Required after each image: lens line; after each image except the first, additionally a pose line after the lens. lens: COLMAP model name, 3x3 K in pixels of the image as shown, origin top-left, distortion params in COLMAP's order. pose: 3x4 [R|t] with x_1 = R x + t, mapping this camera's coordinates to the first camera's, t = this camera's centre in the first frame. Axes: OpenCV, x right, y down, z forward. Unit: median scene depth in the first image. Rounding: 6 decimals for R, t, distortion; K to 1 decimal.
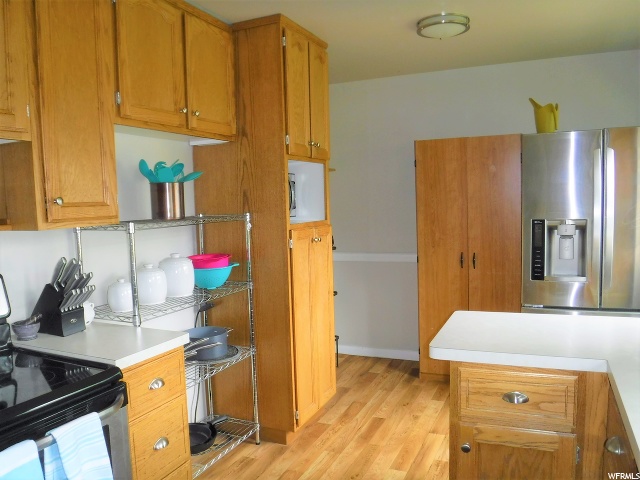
lens RADIAL K [[525.5, 0, 317.2], [0, 525.5, 243.6], [0, 0, 1]] dist [-0.093186, 0.002417]
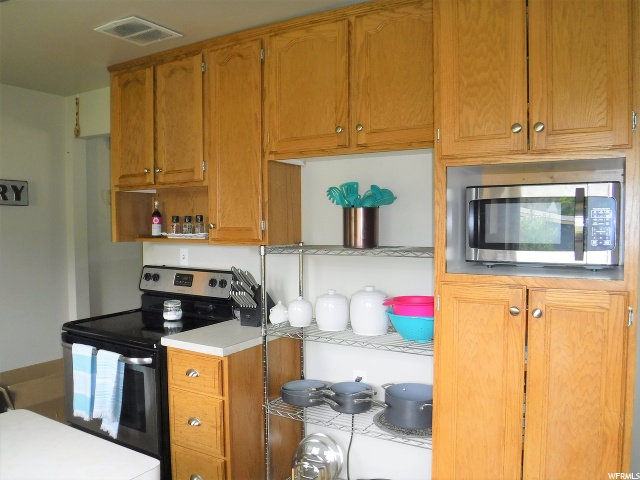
lens RADIAL K [[525.5, 0, 317.2], [0, 525.5, 243.6], [0, 0, 1]] dist [-0.093186, 0.002417]
pose [[-0.140498, 0.075662, -0.987186, 0.671503], [-0.068244, 0.993964, 0.085894, -0.133986], [0.987726, 0.079437, -0.134486, 1.099432]]
